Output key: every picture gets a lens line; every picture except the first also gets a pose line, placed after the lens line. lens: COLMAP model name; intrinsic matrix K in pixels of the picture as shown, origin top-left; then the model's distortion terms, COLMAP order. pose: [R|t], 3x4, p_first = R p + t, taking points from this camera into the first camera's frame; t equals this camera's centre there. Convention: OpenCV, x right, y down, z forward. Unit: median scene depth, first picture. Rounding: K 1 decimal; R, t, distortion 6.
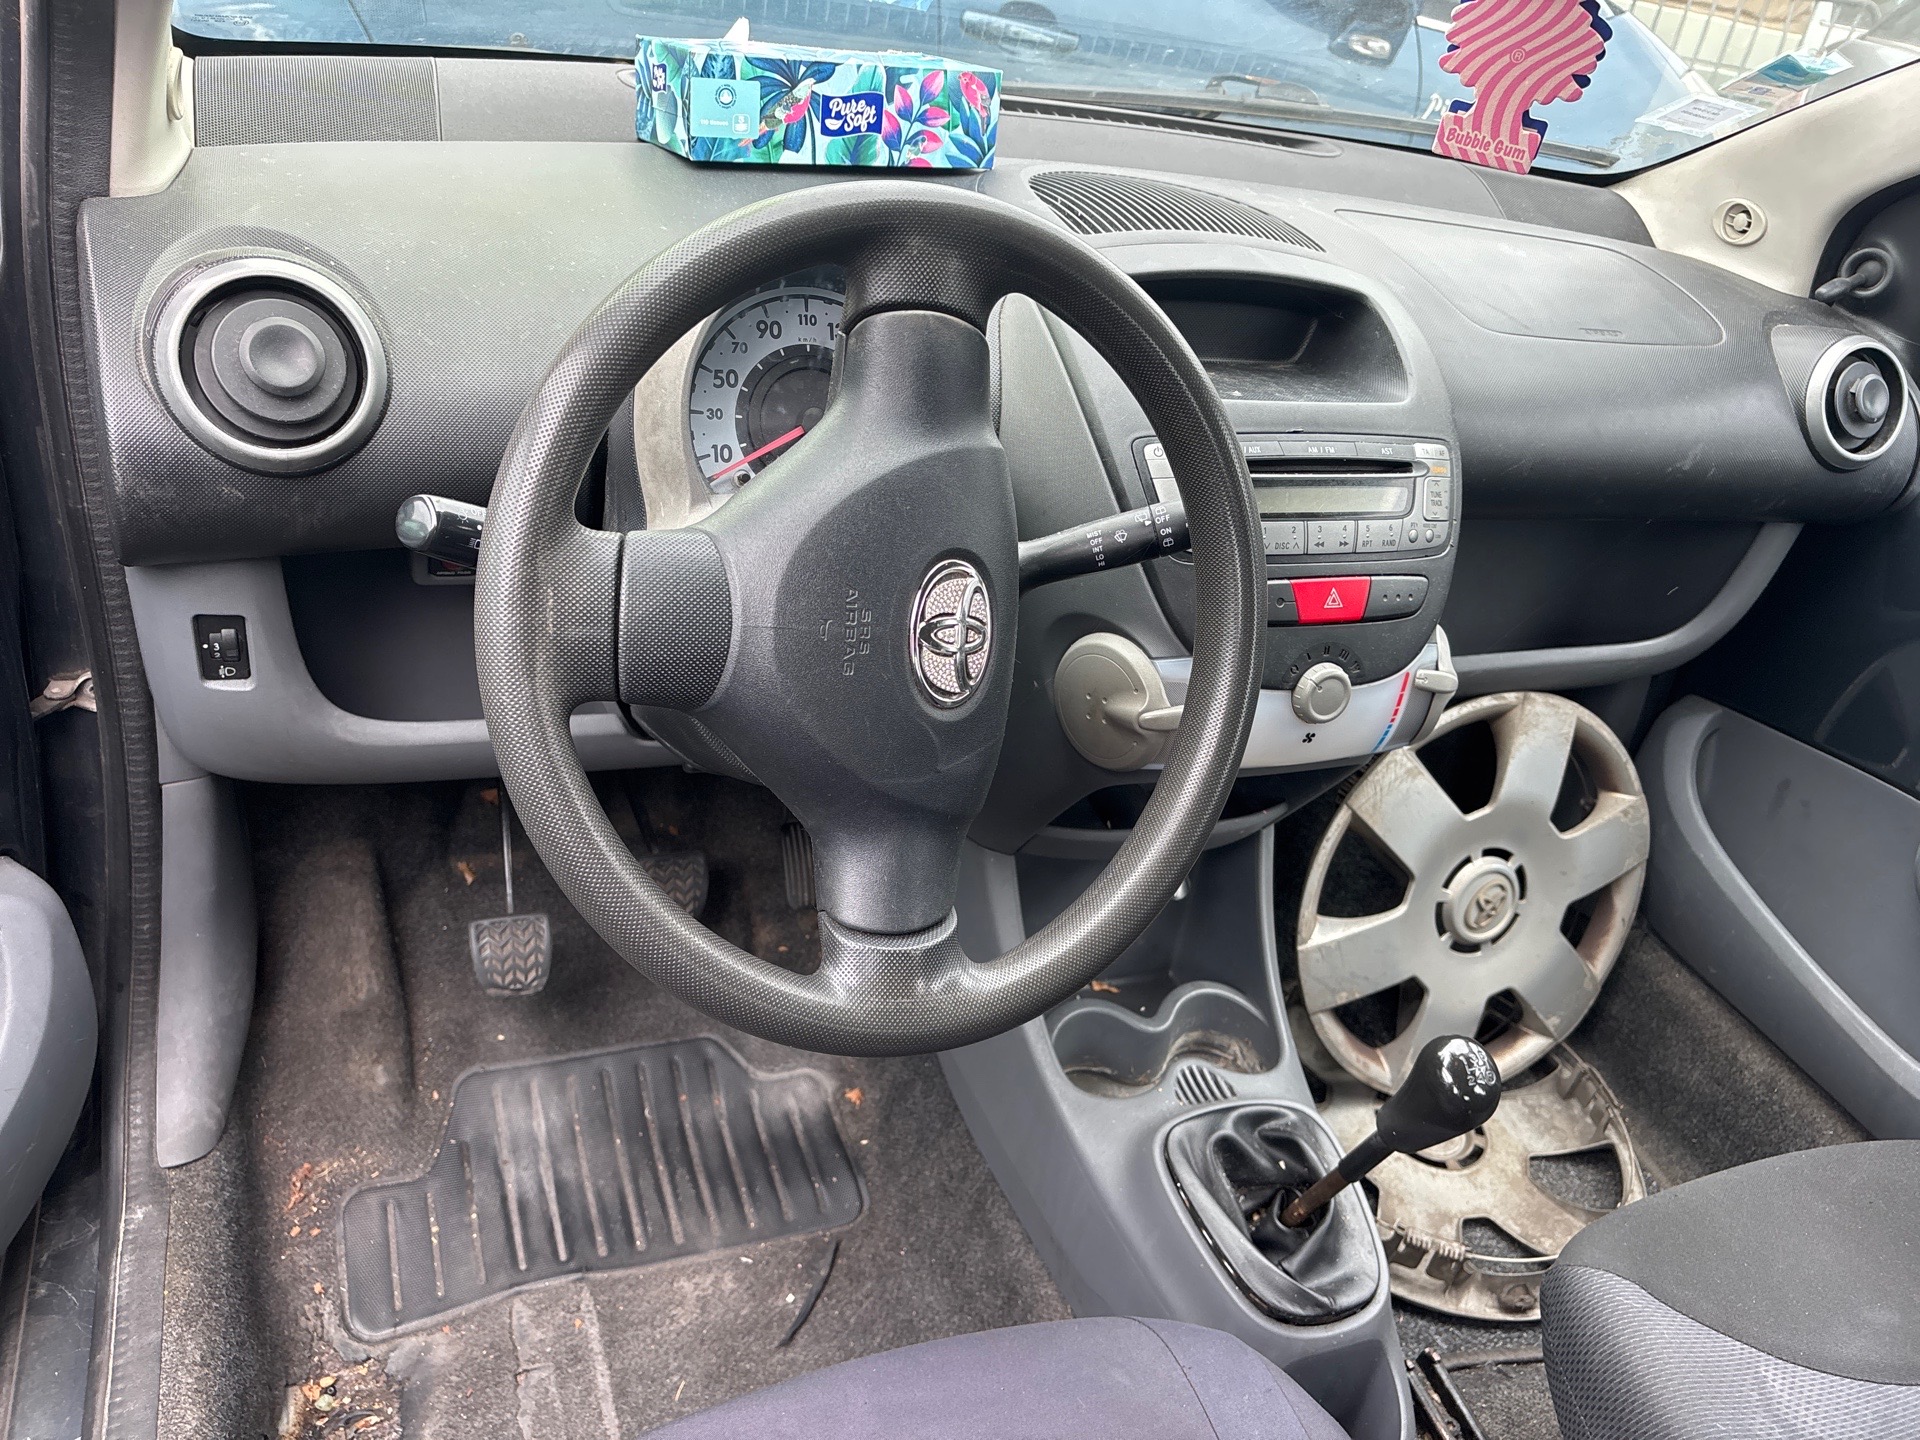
lens RADIAL K [[1491.8, 0, 960.0], [0, 1491.8, 720.0], [0, 0, 1]] dist [-0.004123, 0.081216]
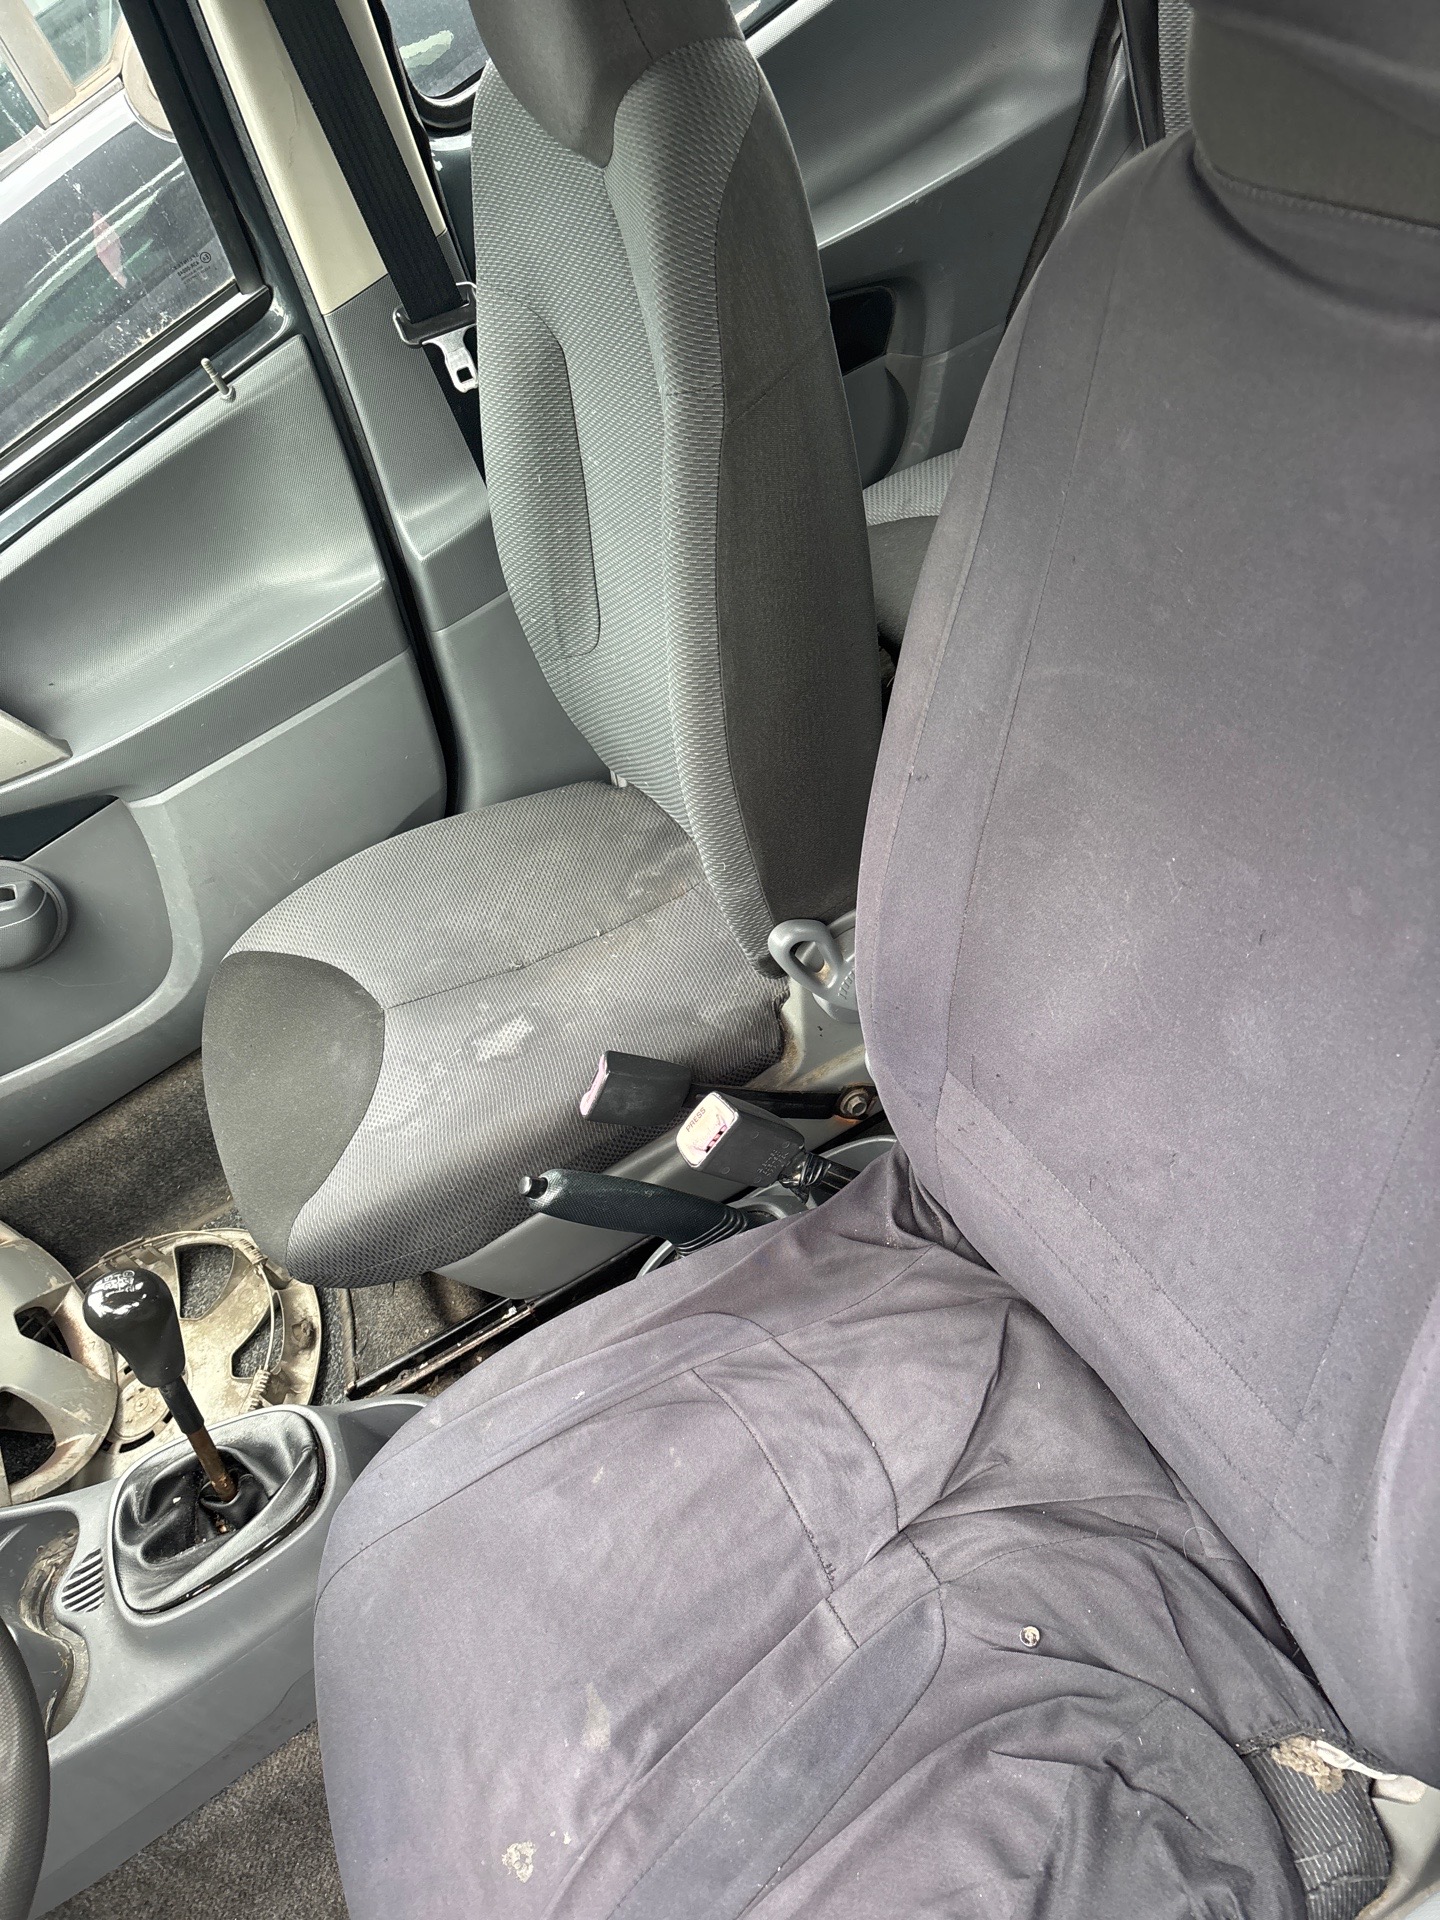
lens RADIAL K [[1433.0, 0, 710.5], [0, 1433.0, 967.8], [0, 0, 1]] dist [0.087344, -0.095148]
pose [[-0.112595, -0.804771, 0.582808, -0.118710], [0.809277, 0.266052, 0.523725, -0.034003], [-0.576536, 0.530622, 0.621327, -0.052670]]
